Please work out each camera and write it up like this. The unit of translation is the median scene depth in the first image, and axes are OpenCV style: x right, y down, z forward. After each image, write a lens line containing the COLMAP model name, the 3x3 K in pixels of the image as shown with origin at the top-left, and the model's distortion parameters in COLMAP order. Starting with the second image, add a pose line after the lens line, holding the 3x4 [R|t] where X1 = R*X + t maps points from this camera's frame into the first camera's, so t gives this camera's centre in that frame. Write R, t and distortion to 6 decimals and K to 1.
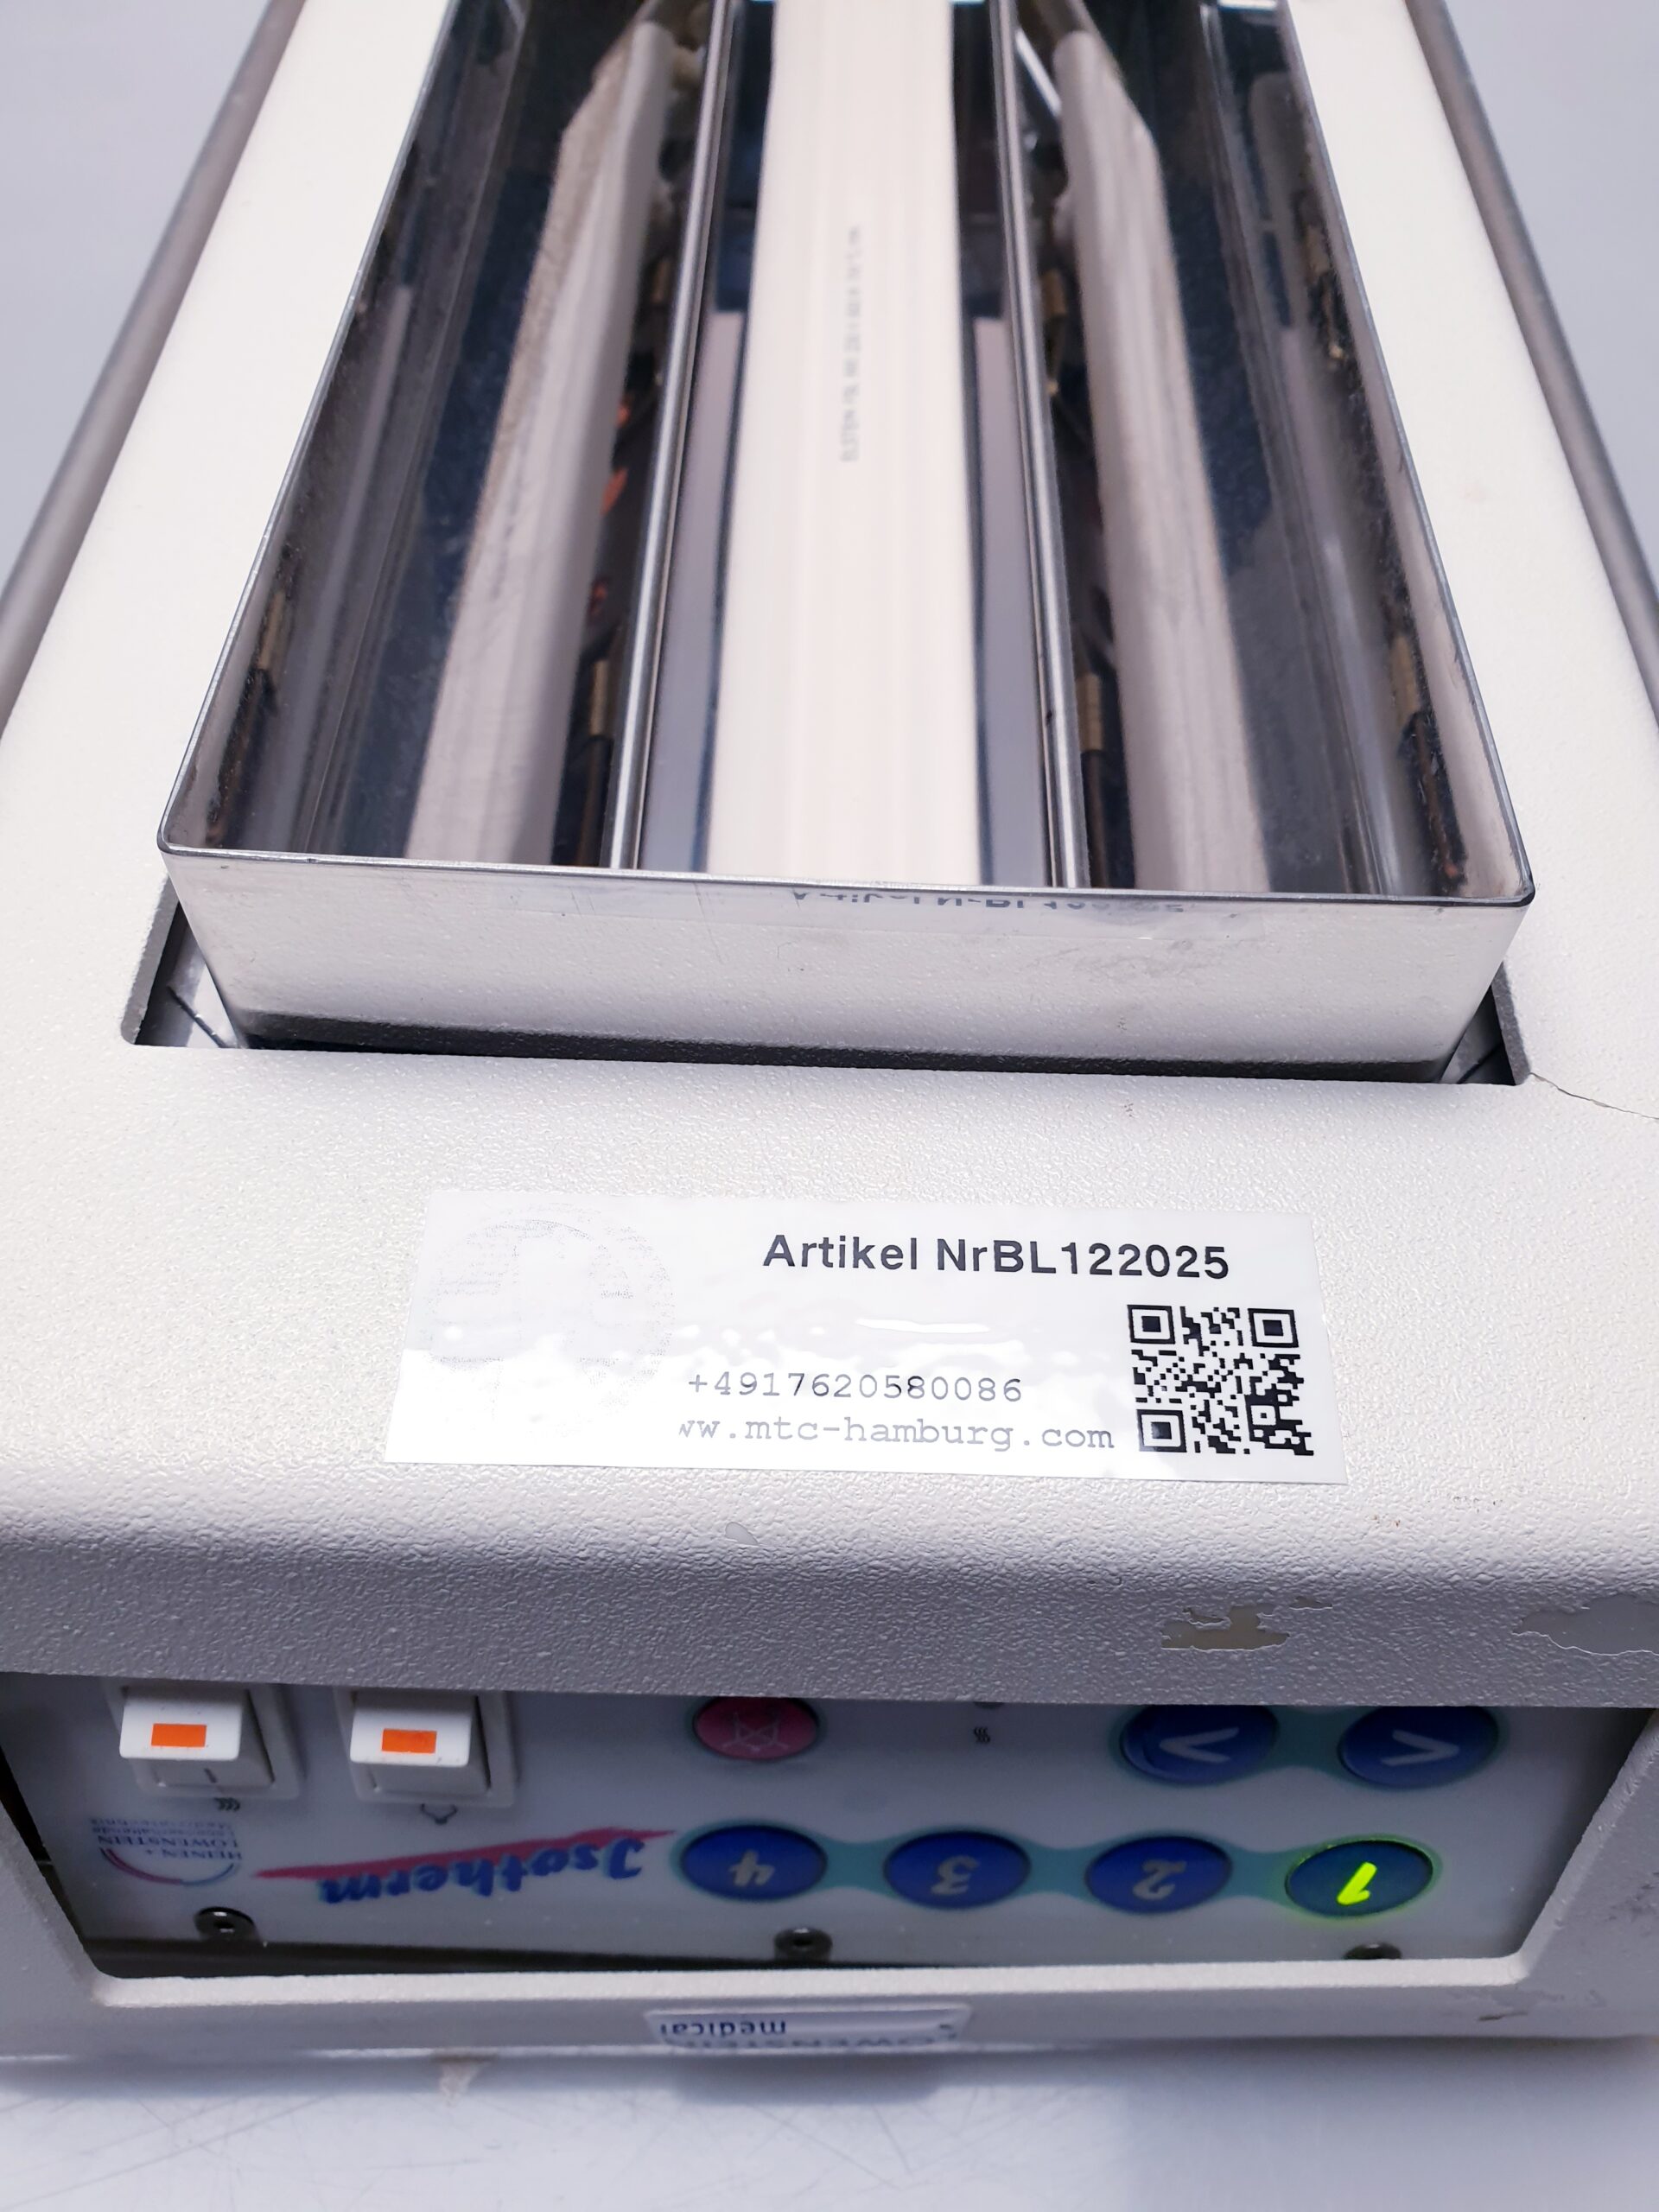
lens RADIAL K [[1802.5, 0, 856.8], [0, 1802.5, 1102.7], [0, 0, 1]] dist [-0.019191, -0.021529]
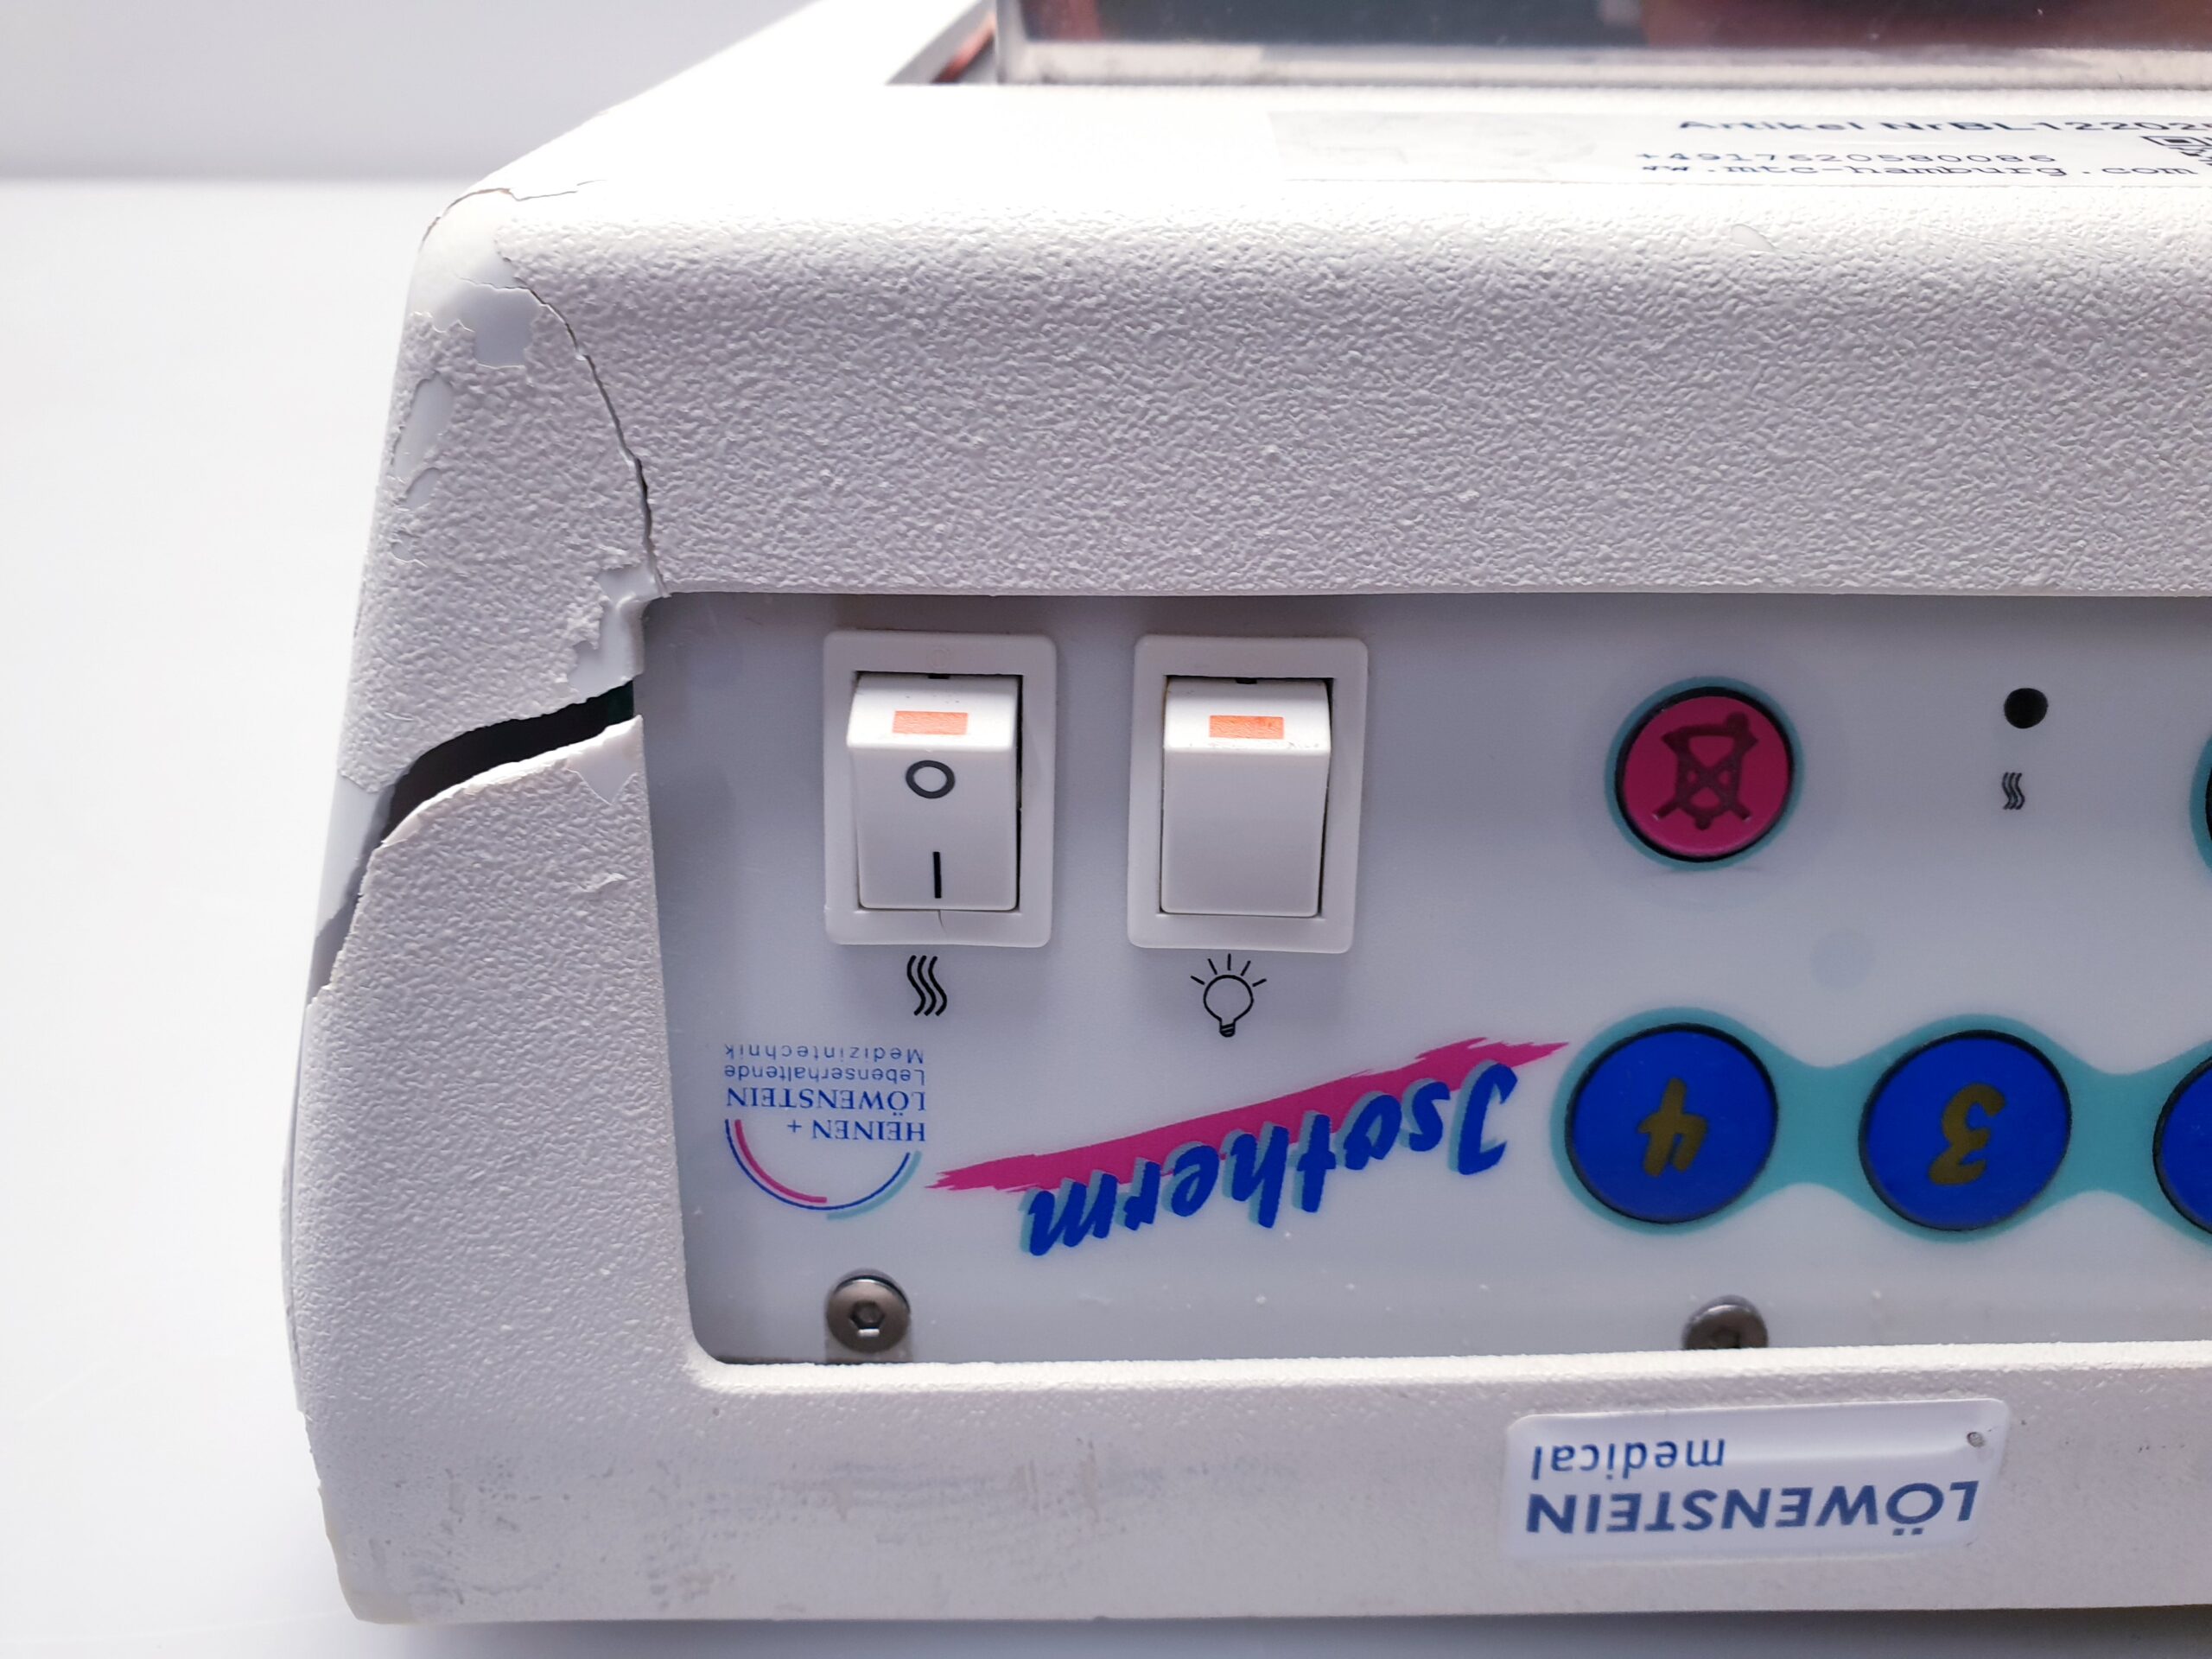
lens RADIAL K [[1802.5, 0, 1106.7], [0, 1802.5, 825.5], [0, 0, 1]] dist [-0.019191, -0.021529]
pose [[0.999433, -0.021931, -0.025548, -0.289669], [0.008554, 0.899272, -0.437306, 0.709448], [0.032565, 0.436839, 0.898950, 0.368761]]
